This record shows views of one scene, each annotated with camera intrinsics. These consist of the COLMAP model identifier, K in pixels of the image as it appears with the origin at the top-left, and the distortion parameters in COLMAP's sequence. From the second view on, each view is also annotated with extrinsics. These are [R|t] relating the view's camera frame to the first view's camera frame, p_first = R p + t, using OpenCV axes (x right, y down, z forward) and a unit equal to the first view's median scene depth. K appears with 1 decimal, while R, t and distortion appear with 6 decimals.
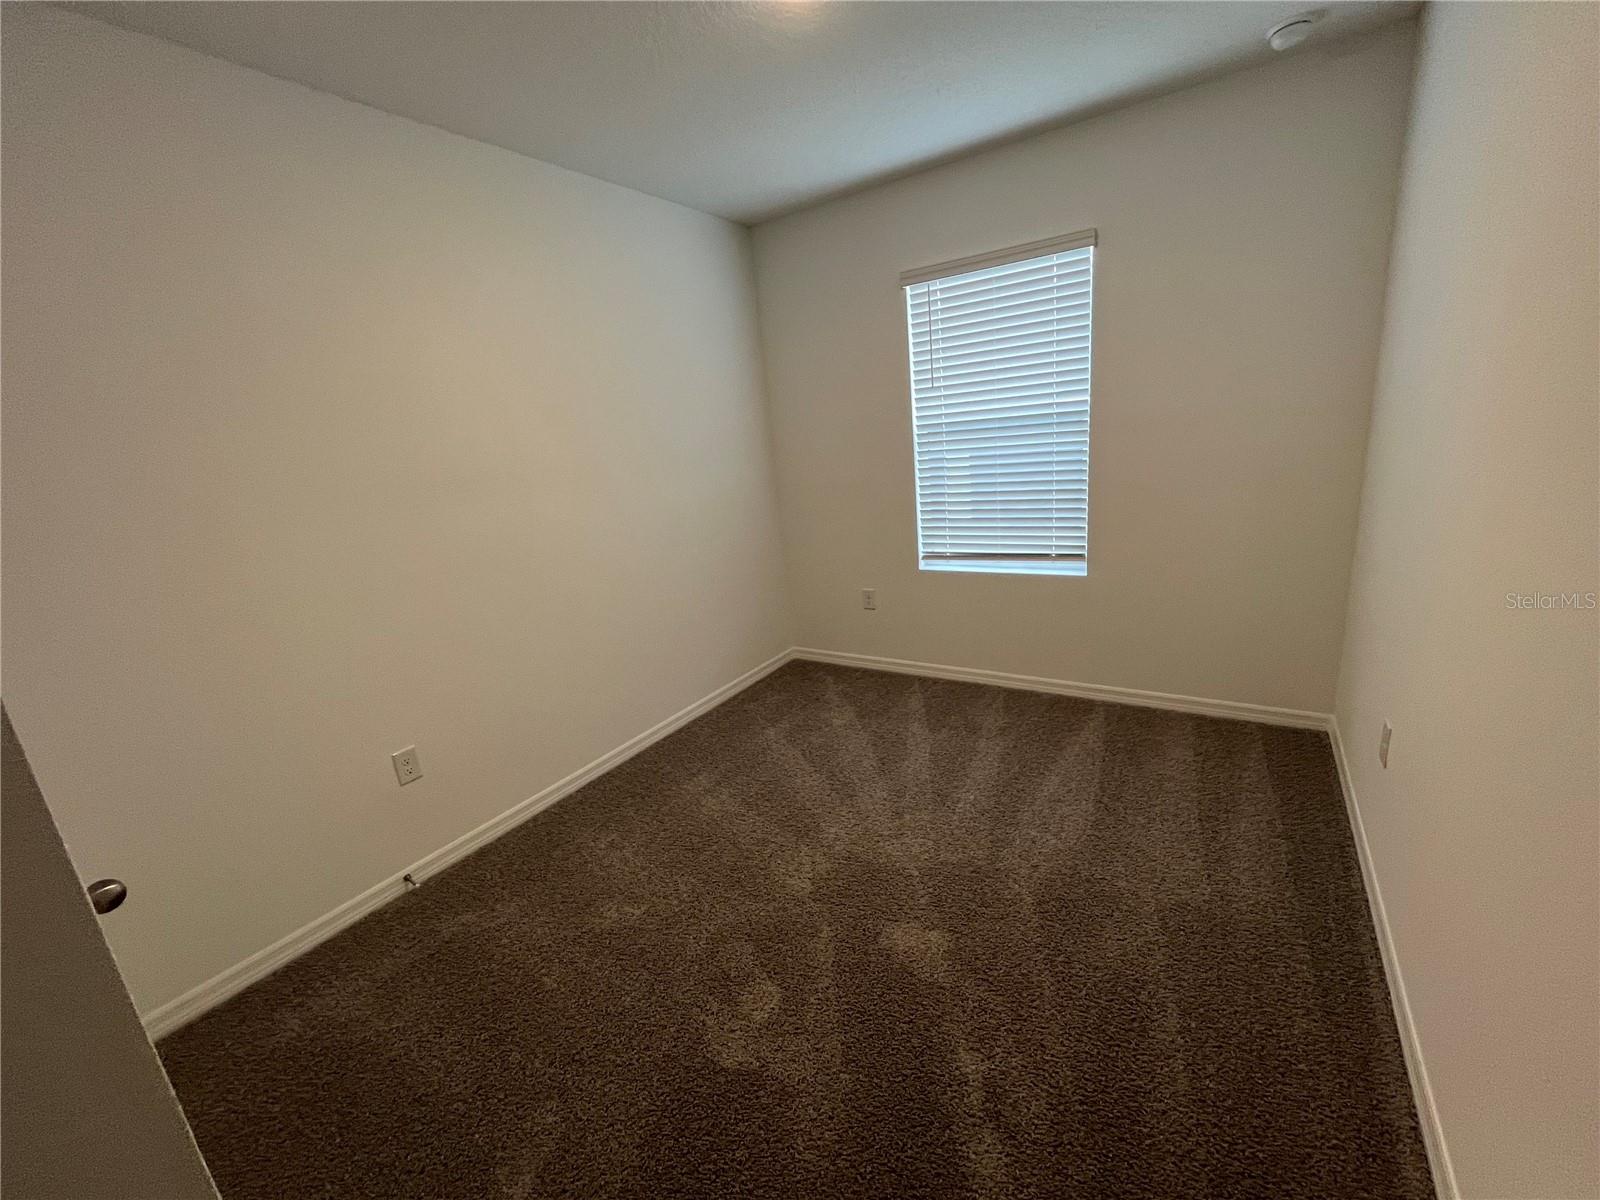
lens RADIAL K [[652.3, 0, 784.2], [0, 652.3, 596.3], [0, 0, 1]] dist [0.001069, -0.000120]
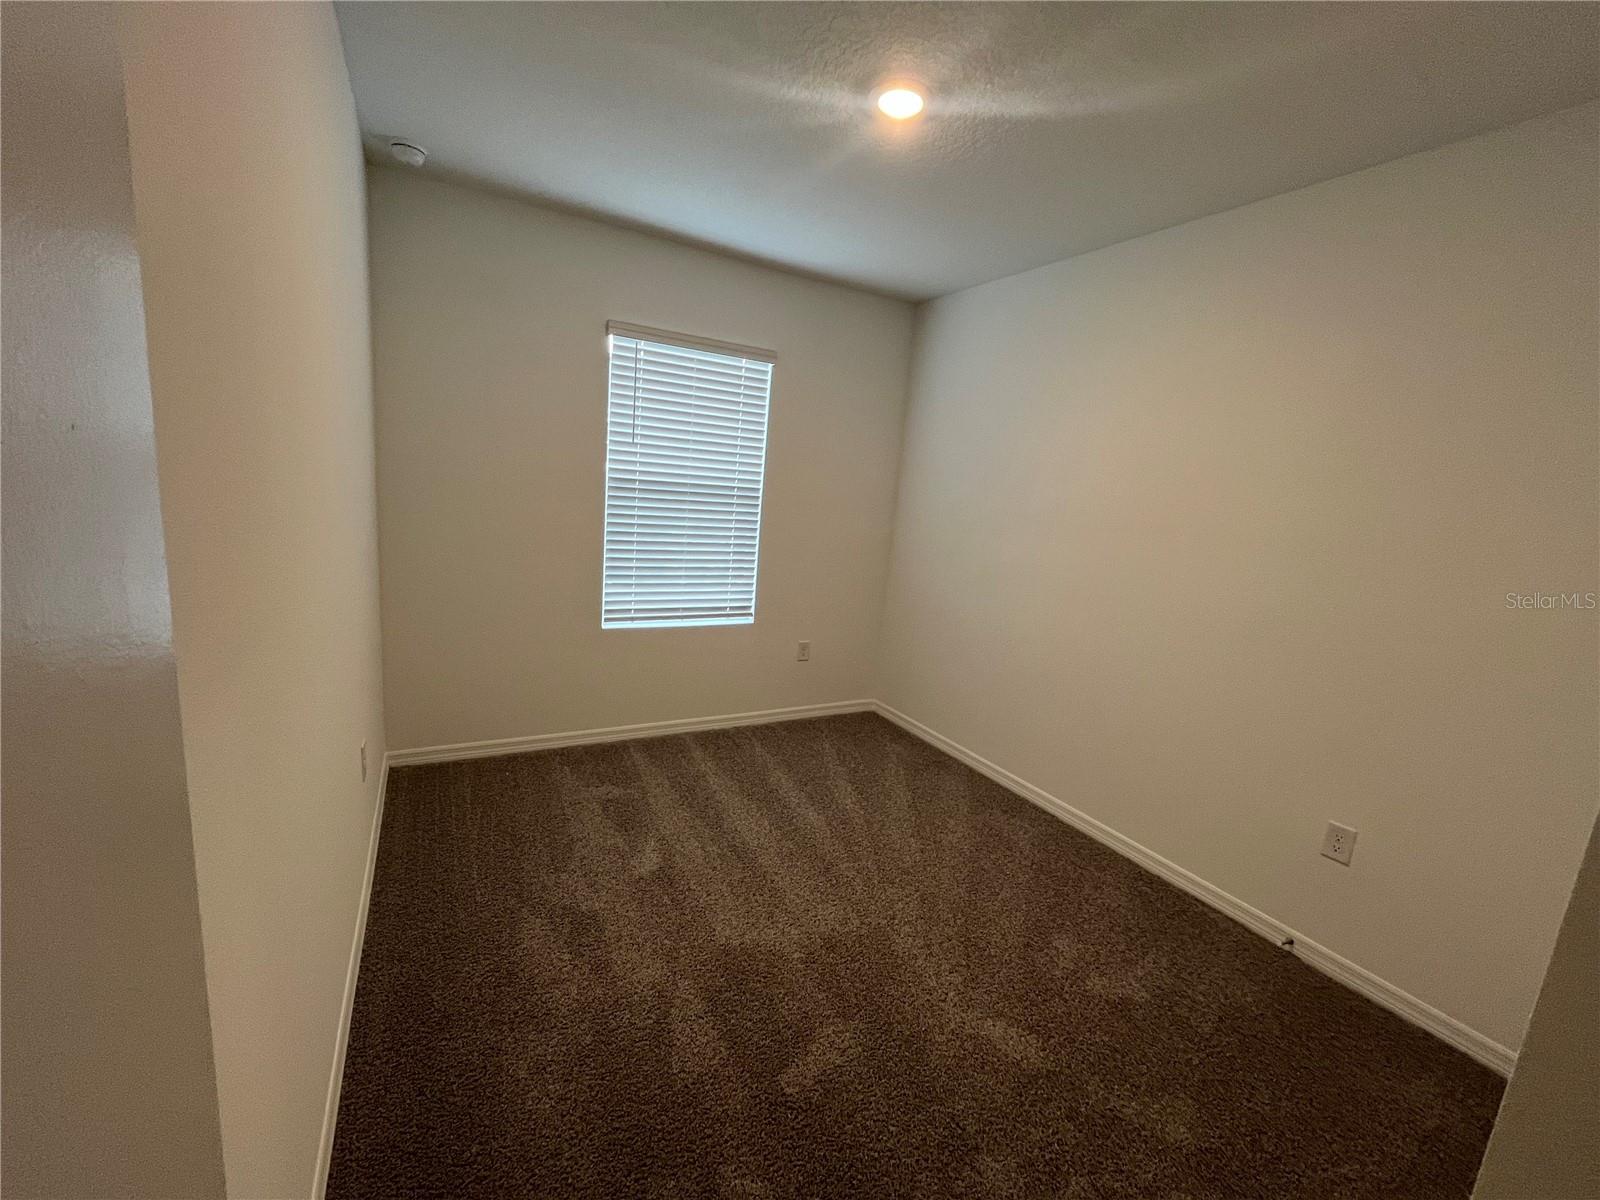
lens RADIAL K [[652.3, 0, 800.8], [0, 652.3, 598.9], [0, 0, 1]] dist [0.001069, -0.000120]
pose [[0.450824, -0.029647, 0.892120, -0.561295], [0.102153, 0.994595, -0.018569, -0.041785], [-0.886748, 0.099504, 0.451416, 0.361122]]
